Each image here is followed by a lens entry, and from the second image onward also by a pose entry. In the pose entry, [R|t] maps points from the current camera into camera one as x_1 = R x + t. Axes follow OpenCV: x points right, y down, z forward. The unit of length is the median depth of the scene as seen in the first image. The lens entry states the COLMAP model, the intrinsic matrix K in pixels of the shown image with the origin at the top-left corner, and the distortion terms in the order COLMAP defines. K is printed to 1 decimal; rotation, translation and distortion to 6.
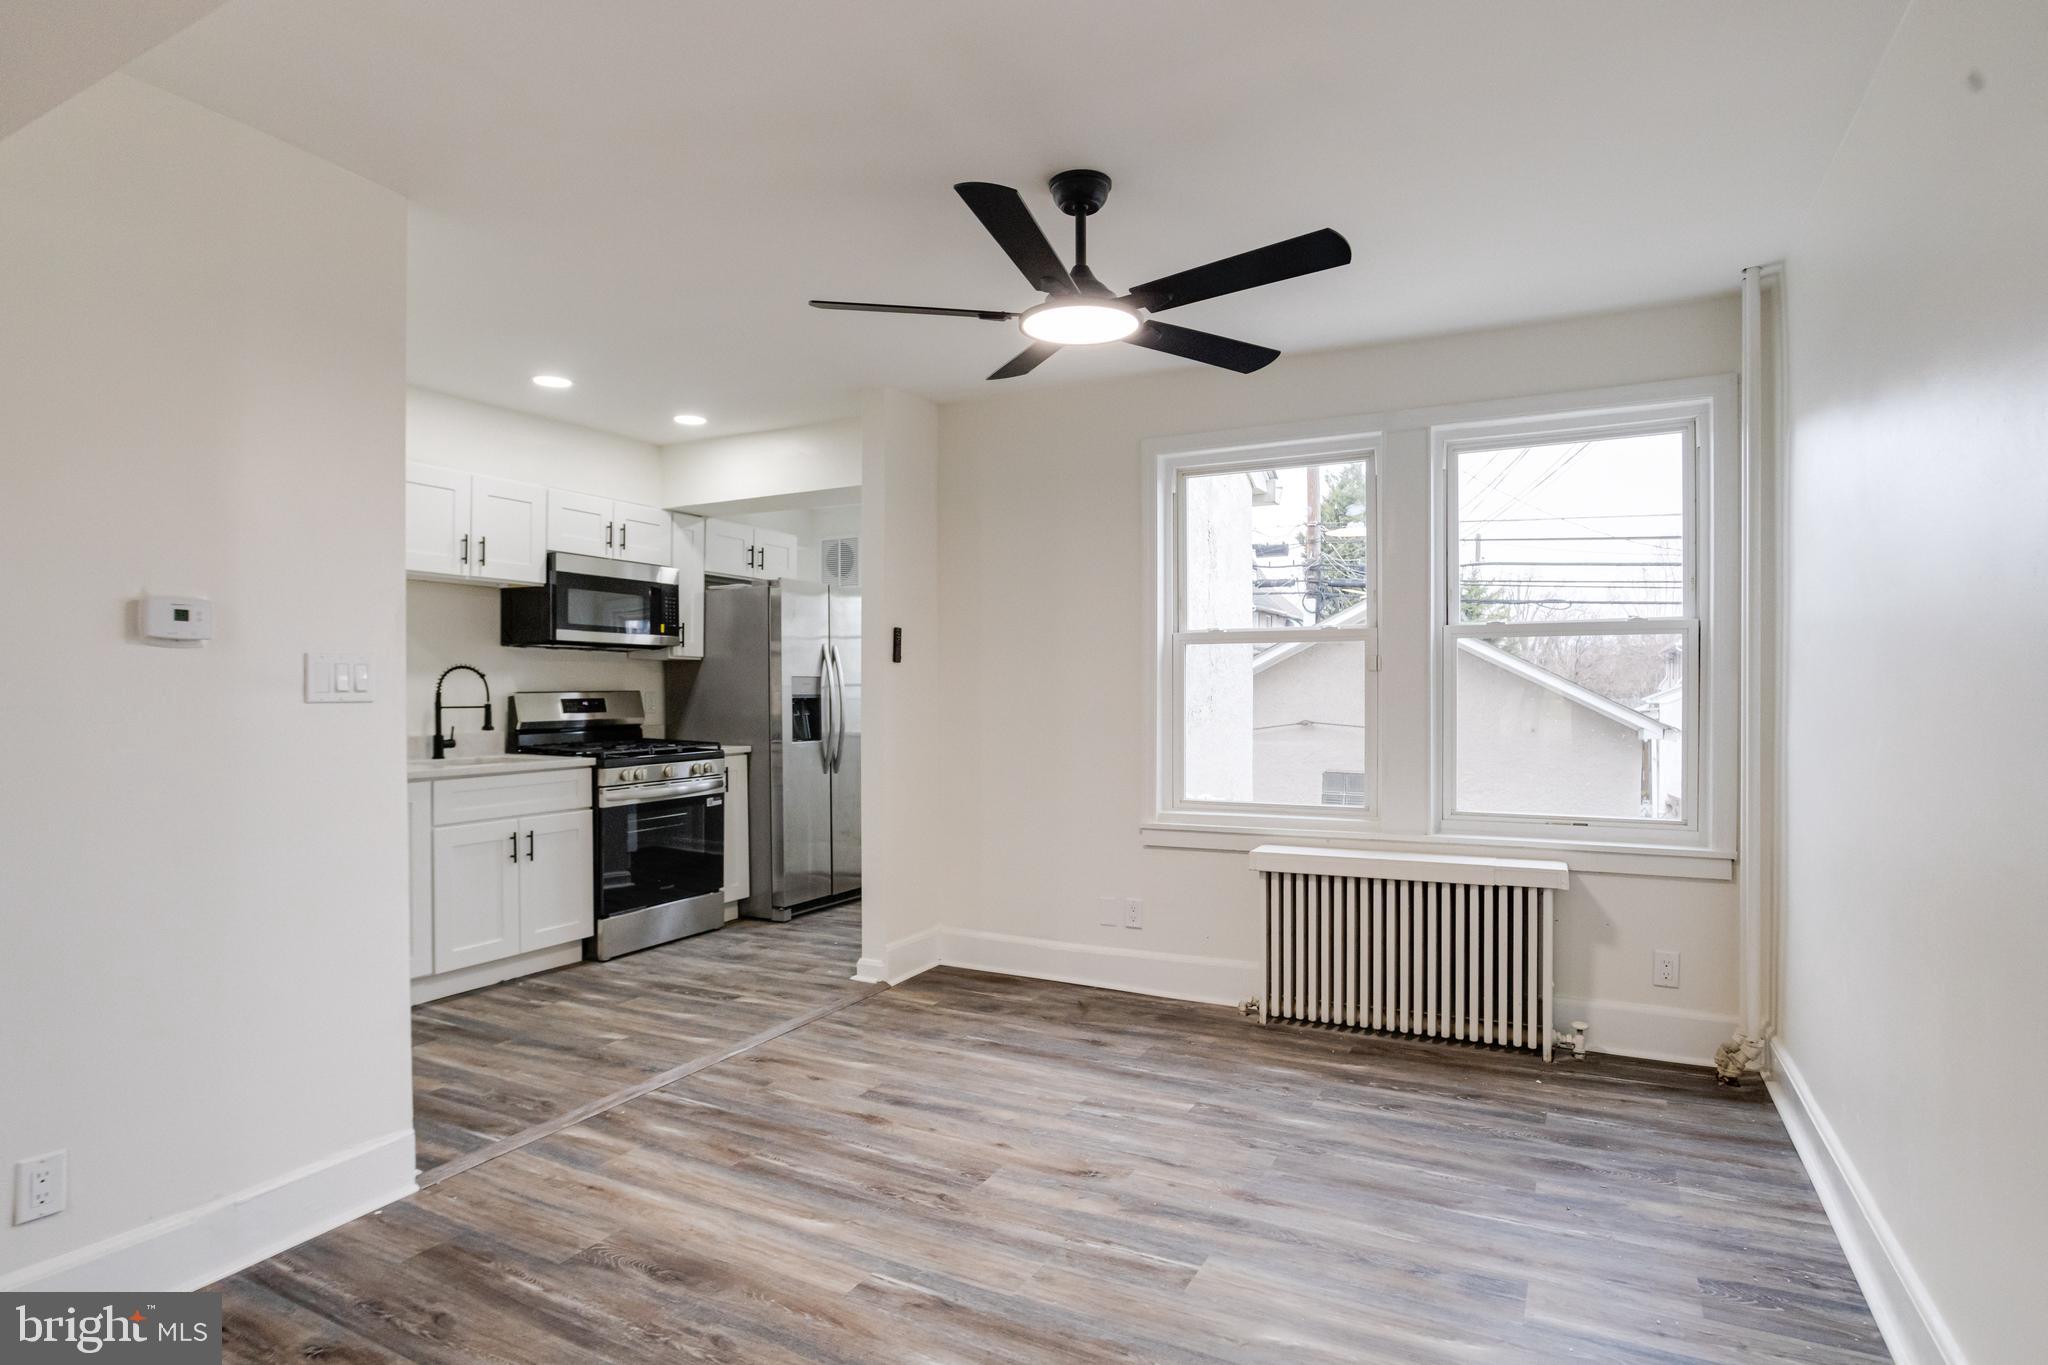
lens RADIAL K [[1088.0, 0, 1013.0], [0, 1088.0, 702.9], [0, 0, 1]] dist [-0.046269, 0.023868]
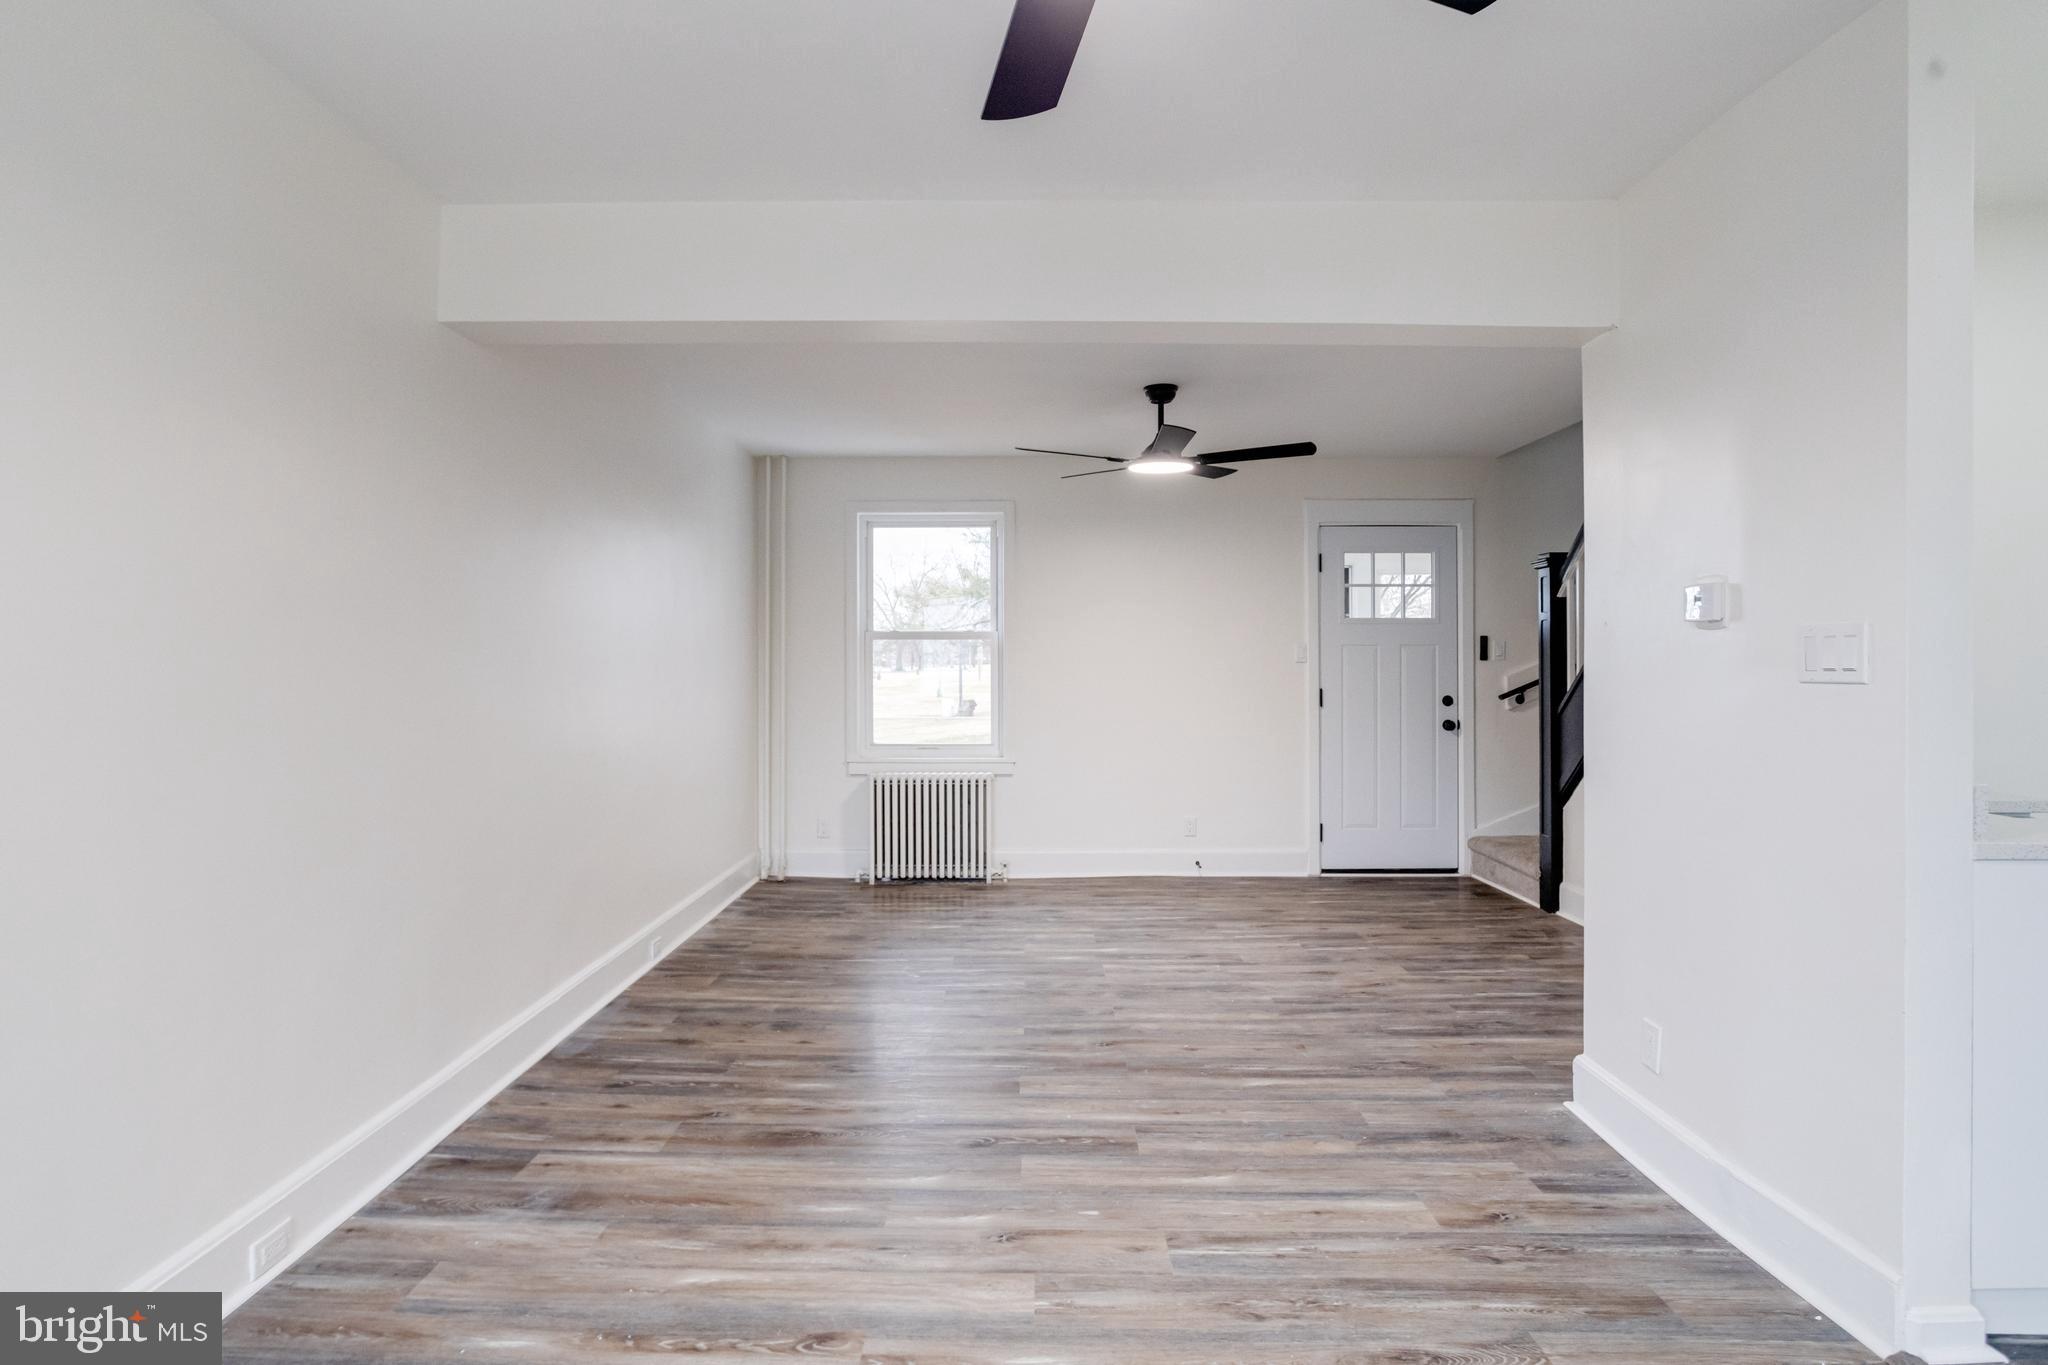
lens RADIAL K [[1068.8, 0, 1016.0], [0, 1068.8, 664.8], [0, 0, 1]] dist [-0.049033, 0.029428]
pose [[-0.886234, 0.001769, -0.463234, 0.193072], [-0.001326, 0.999979, 0.006357, -0.012054], [0.463235, 0.006248, -0.886213, 0.895638]]
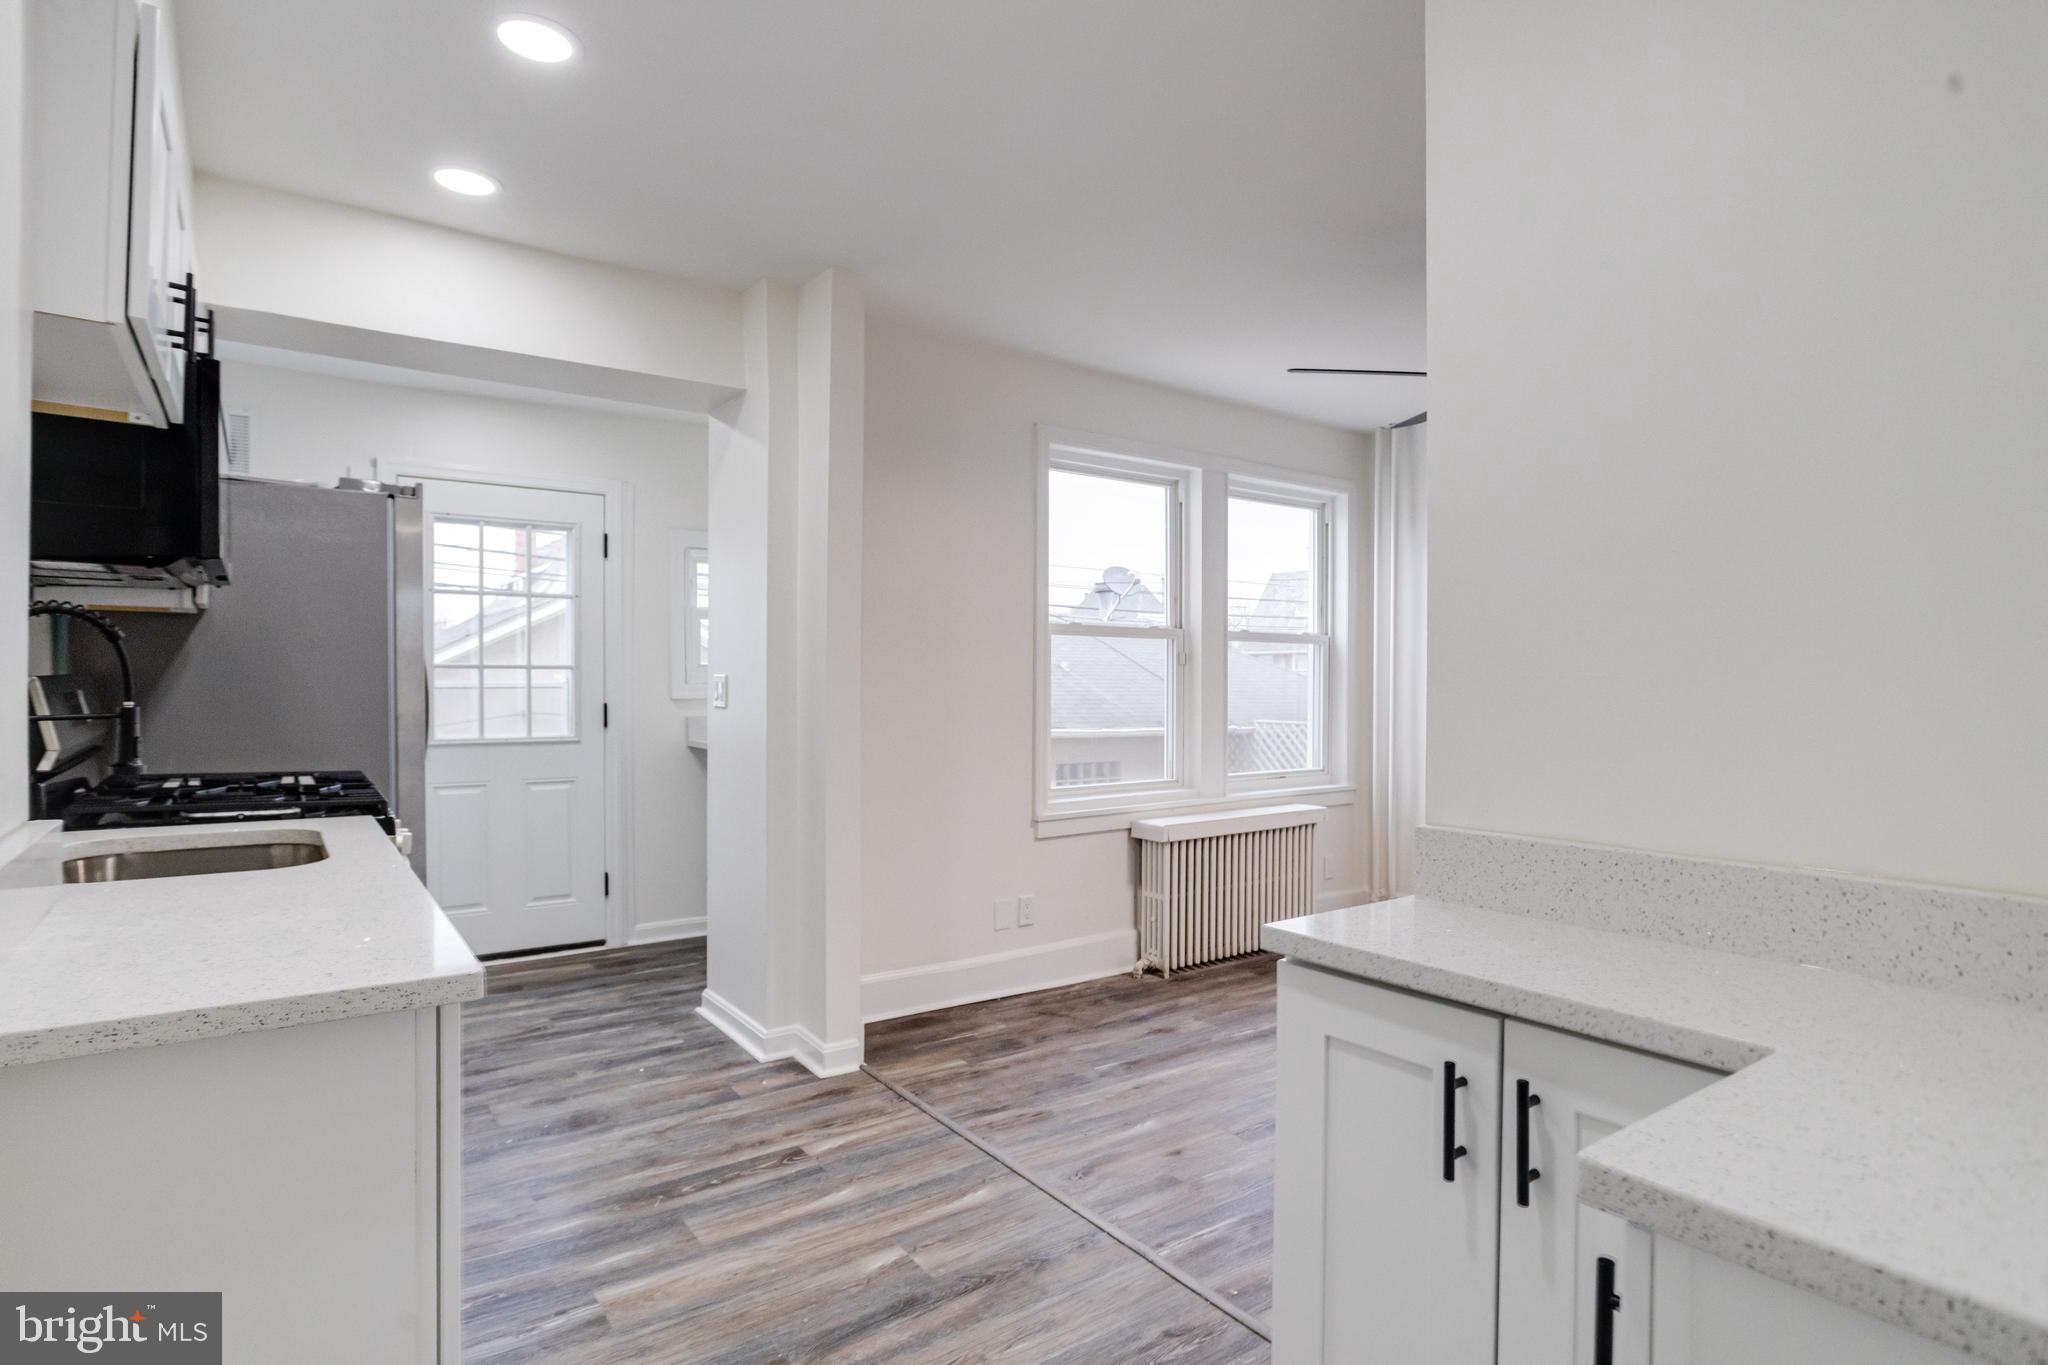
lens RADIAL K [[1078.2, 0, 1016.1], [0, 1078.2, 664.5], [0, 0, 1]] dist [-0.039461, 0.027812]
pose [[0.440582, 0.016513, 0.897560, -0.829957], [0.002452, 0.999805, -0.019597, -0.007128], [-0.897709, 0.010835, 0.440456, 0.637128]]
